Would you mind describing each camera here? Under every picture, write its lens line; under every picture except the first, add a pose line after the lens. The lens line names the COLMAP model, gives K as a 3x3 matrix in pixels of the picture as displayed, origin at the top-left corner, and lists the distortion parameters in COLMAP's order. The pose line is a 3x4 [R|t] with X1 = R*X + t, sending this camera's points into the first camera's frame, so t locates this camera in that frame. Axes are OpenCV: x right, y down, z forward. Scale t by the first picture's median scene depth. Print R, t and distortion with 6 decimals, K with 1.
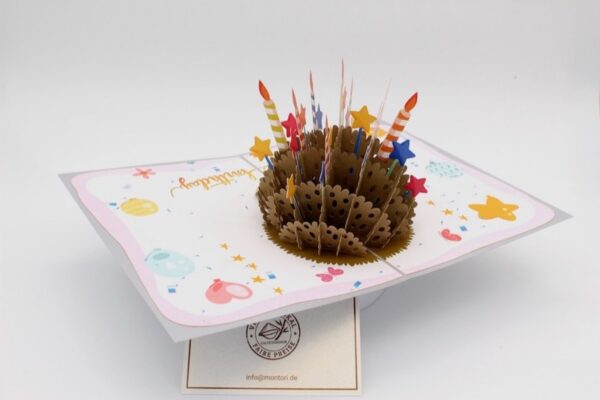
lens RADIAL K [[711.6, 0, 302.7], [0, 711.6, 201.9], [0, 0, 1]] dist [-0.077146, 0.000000]
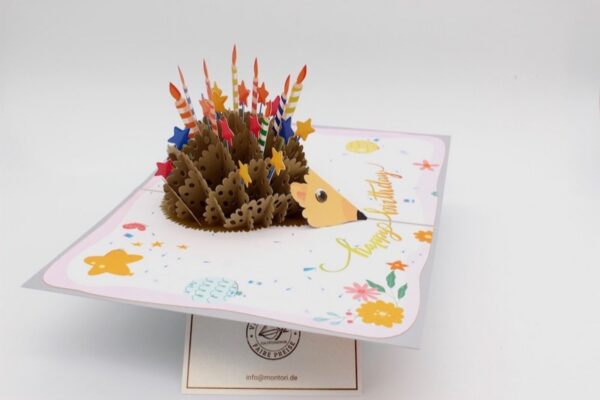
lens RADIAL K [[711.6, 0, 298.2], [0, 711.6, 197.8], [0, 0, 1]] dist [-0.077146, 0.000000]
pose [[-0.710457, 0.270645, -0.649617, 0.662530], [-0.335276, 0.681428, 0.650574, -0.688142], [0.618742, 0.680005, -0.393384, 1.461604]]
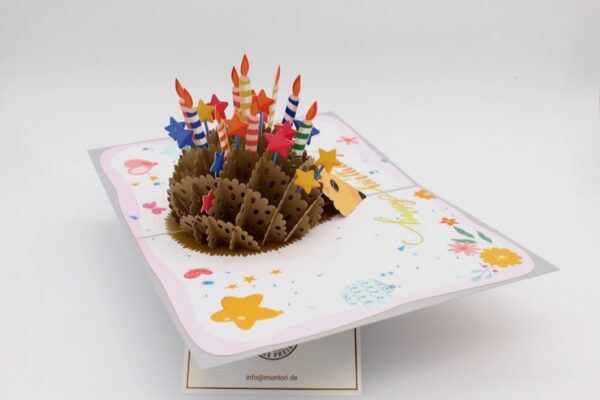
lens RADIAL K [[711.6, 0, 300.5], [0, 711.6, 203.3], [0, 0, 1]] dist [-0.077146, 0.000000]
pose [[-0.108819, 0.413299, -0.904070, 0.935206], [-0.450662, 0.790128, 0.415454, -0.438231], [0.886037, 0.452640, 0.100277, 0.953451]]
